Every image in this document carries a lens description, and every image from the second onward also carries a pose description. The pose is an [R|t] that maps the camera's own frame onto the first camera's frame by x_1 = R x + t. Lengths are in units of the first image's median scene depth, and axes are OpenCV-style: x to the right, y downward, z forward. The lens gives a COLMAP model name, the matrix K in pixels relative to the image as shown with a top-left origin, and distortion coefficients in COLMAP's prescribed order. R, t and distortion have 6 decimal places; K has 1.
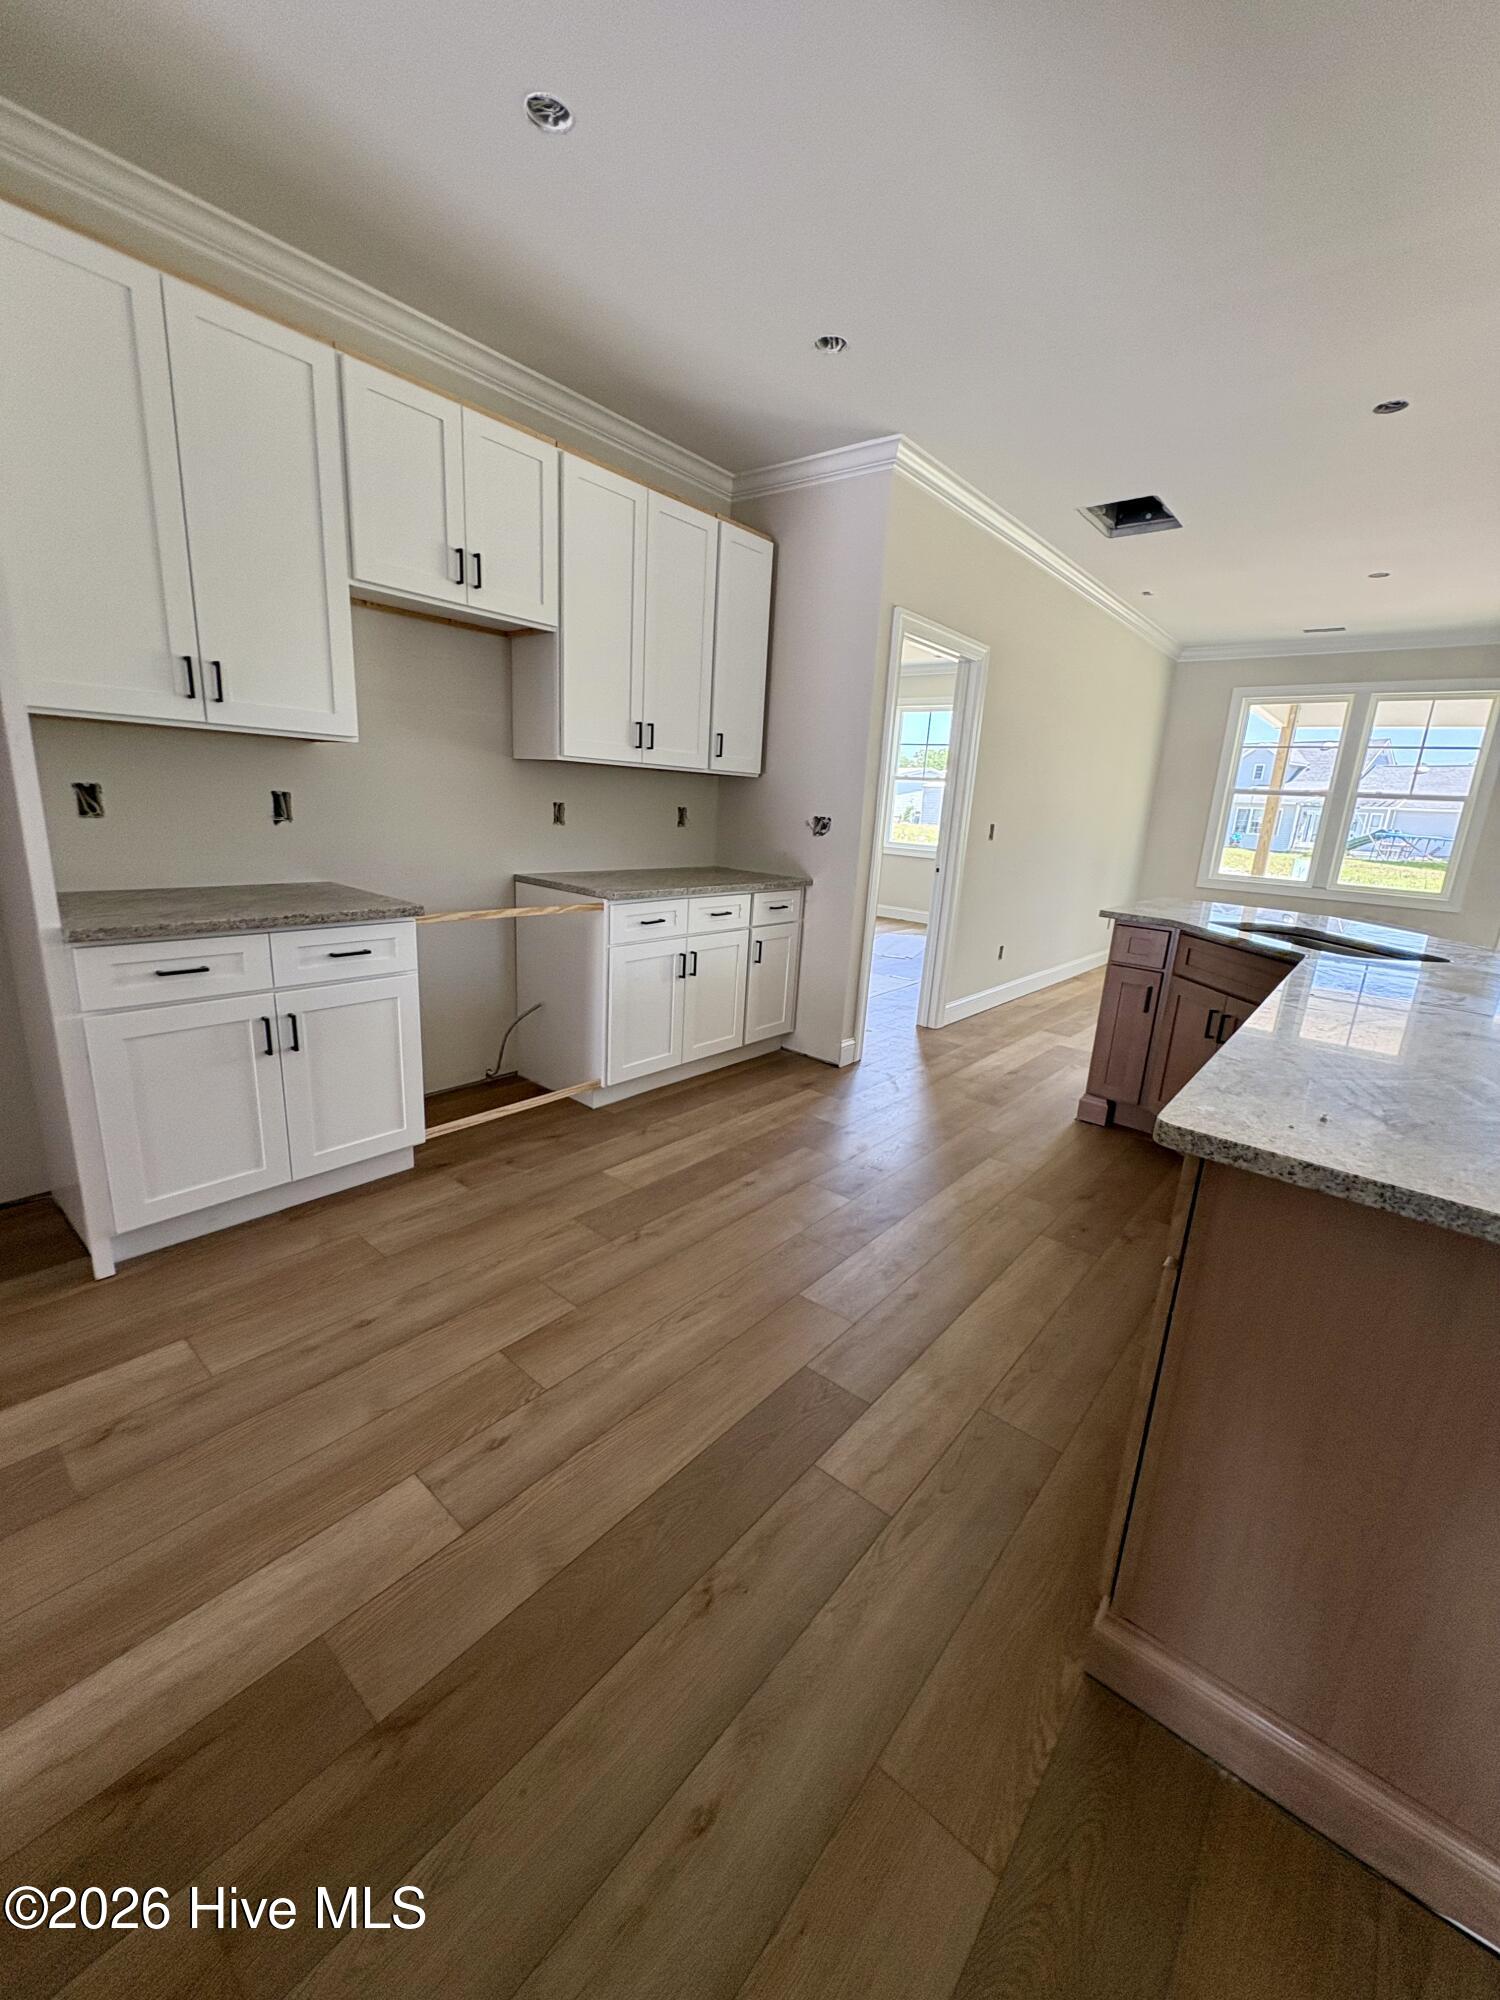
lens RADIAL K [[803.9, 0, 753.8], [0, 803.9, 999.3], [0, 0, 1]] dist [-0.001900, -0.000065]
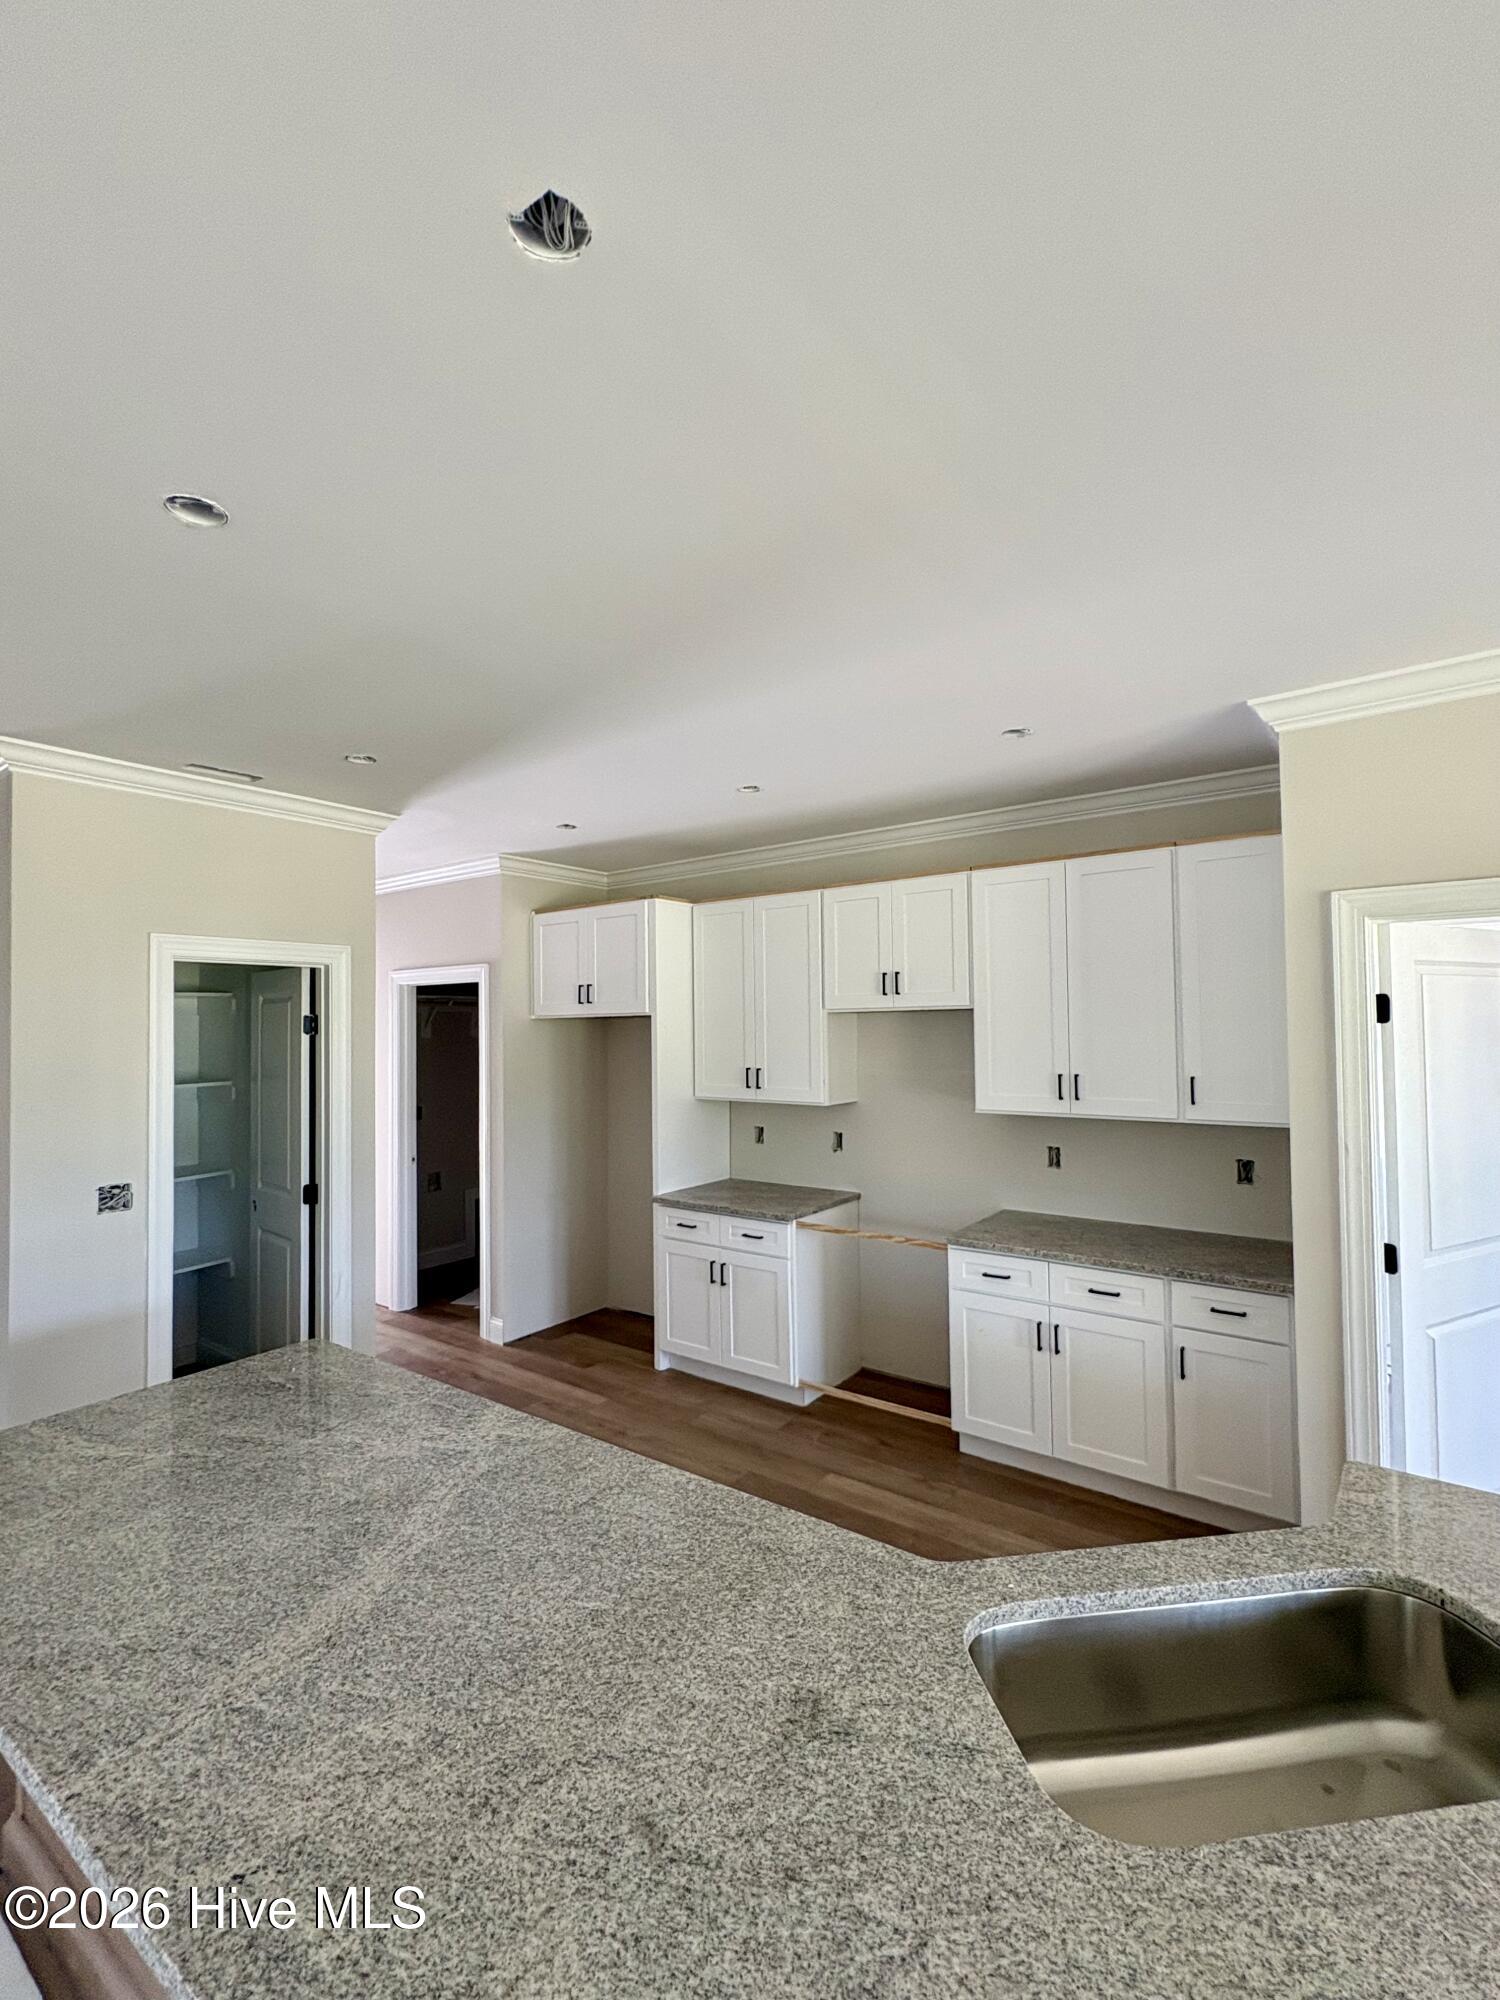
lens RADIAL K [[903.7, 0, 755.1], [0, 903.7, 999.3], [0, 0, 1]] dist [0.002073, 0.000137]
pose [[0.055200, -0.087158, -0.994664, 1.114482], [-0.229475, 0.968410, -0.097593, -0.280574], [0.971748, 0.233637, 0.033456, 0.674502]]
